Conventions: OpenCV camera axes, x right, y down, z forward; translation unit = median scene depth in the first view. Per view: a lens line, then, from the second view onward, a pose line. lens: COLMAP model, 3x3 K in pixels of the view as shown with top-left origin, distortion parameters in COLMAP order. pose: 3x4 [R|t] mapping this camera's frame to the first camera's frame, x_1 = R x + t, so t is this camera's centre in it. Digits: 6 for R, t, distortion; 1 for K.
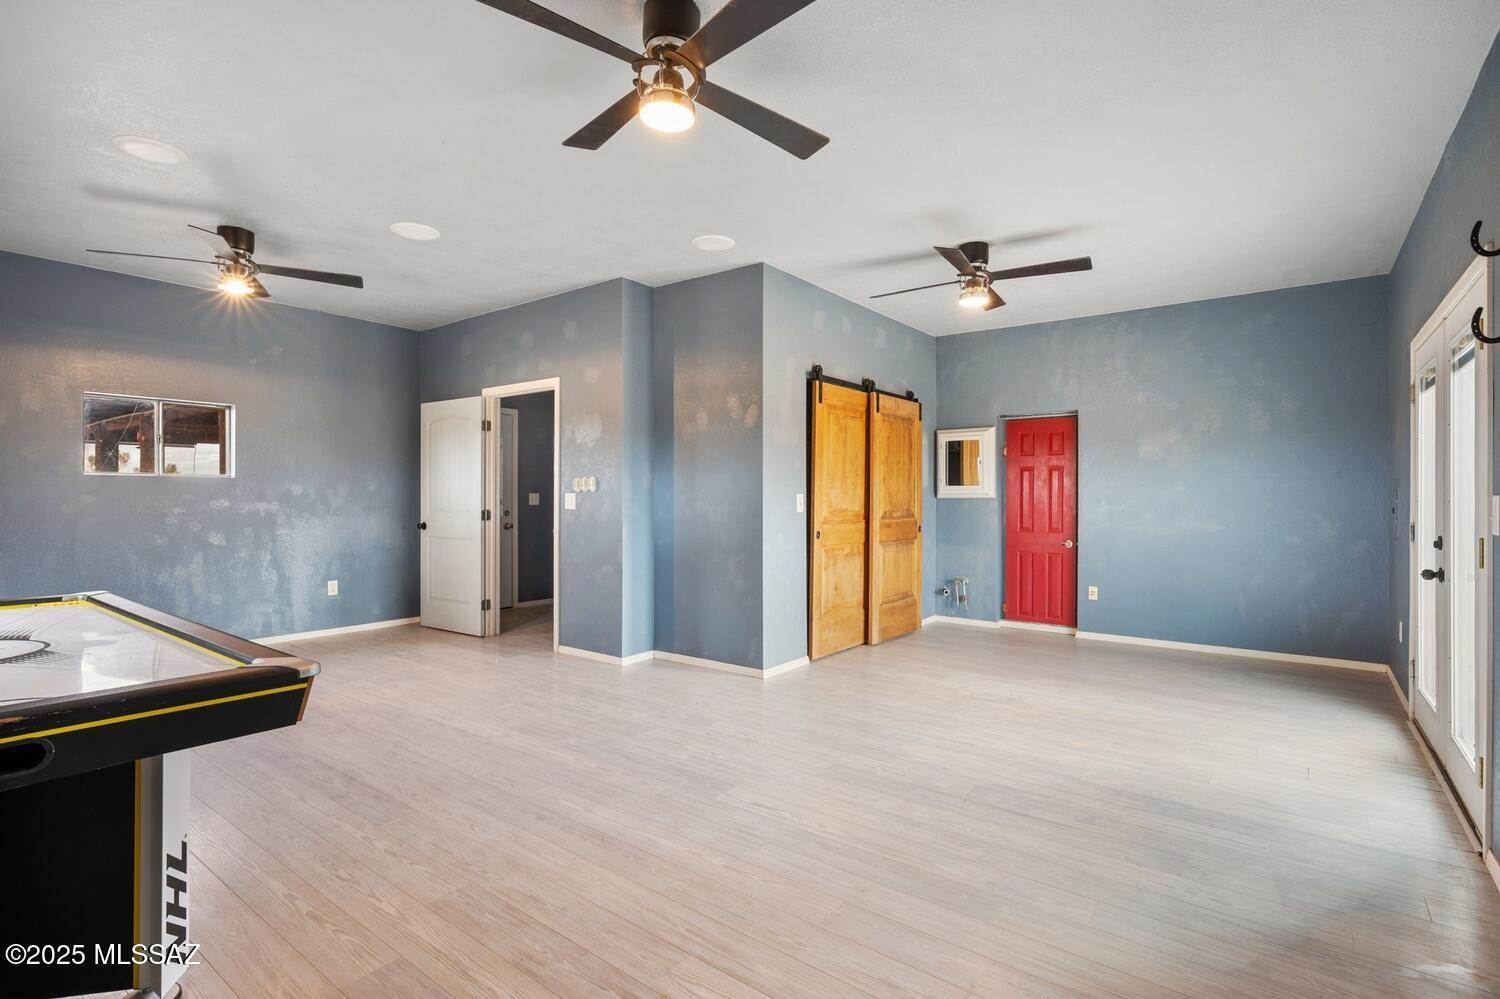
lens RADIAL K [[728.5, 0, 749.3], [0, 728.5, 489.5], [0, 0, 1]] dist [-0.001288, -0.000129]
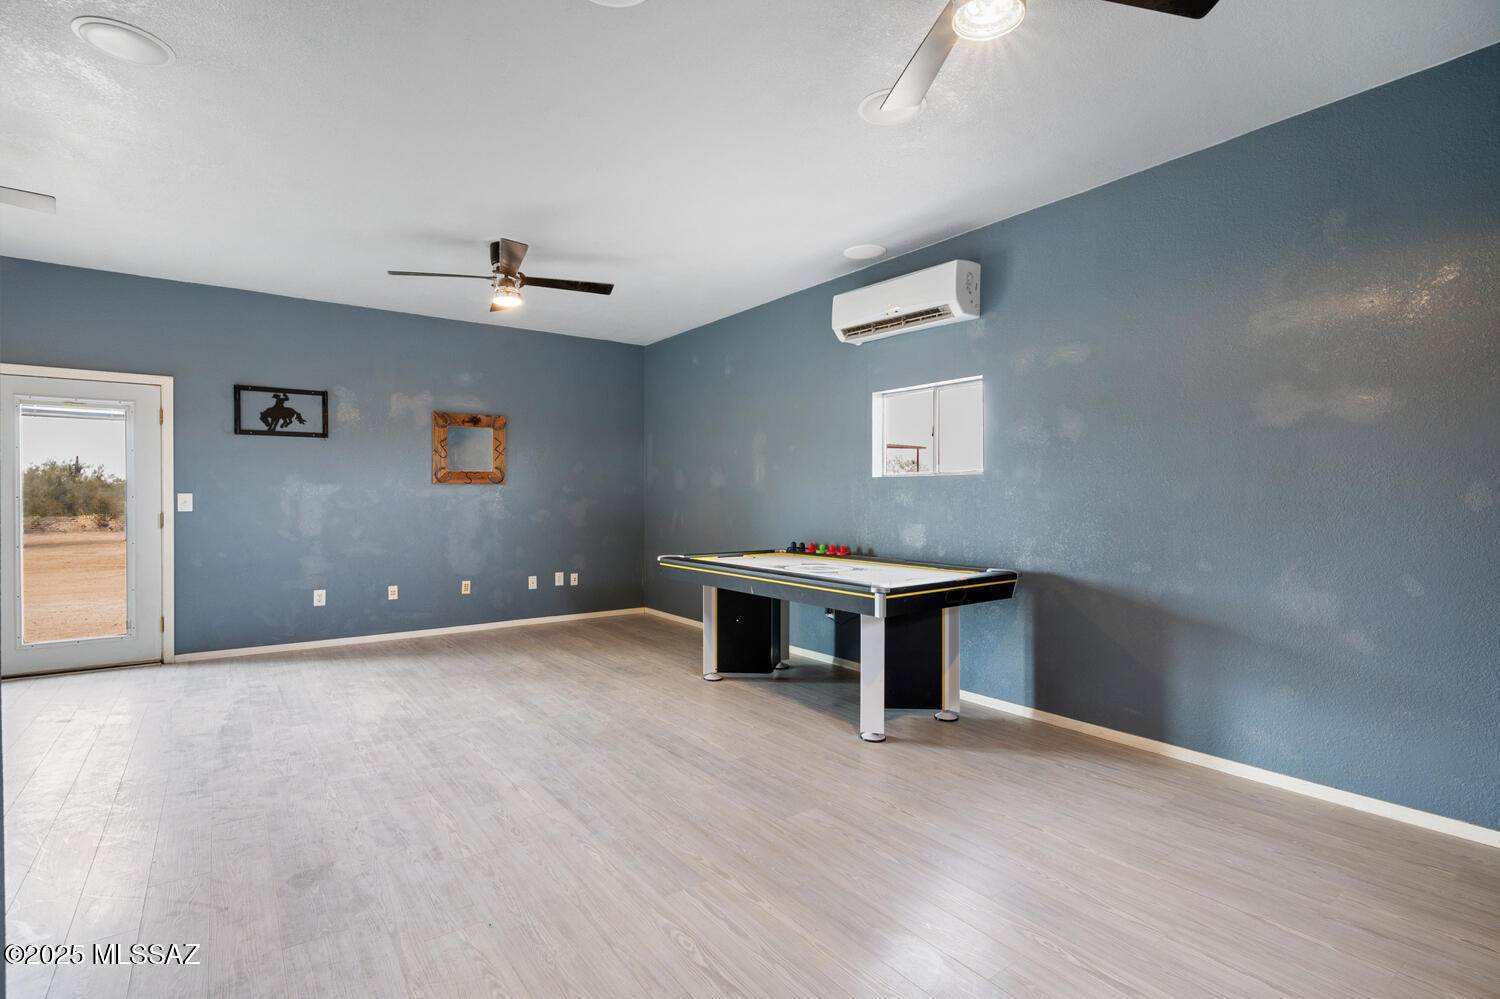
lens RADIAL K [[728.5, 0, 749.3], [0, 728.5, 489.5], [0, 0, 1]] dist [-0.001288, -0.000129]
pose [[-0.960743, -0.003853, 0.277415, -0.827662], [-0.008308, 0.999855, -0.014884, 0.009015], [-0.277317, -0.016605, -0.960635, 1.750664]]
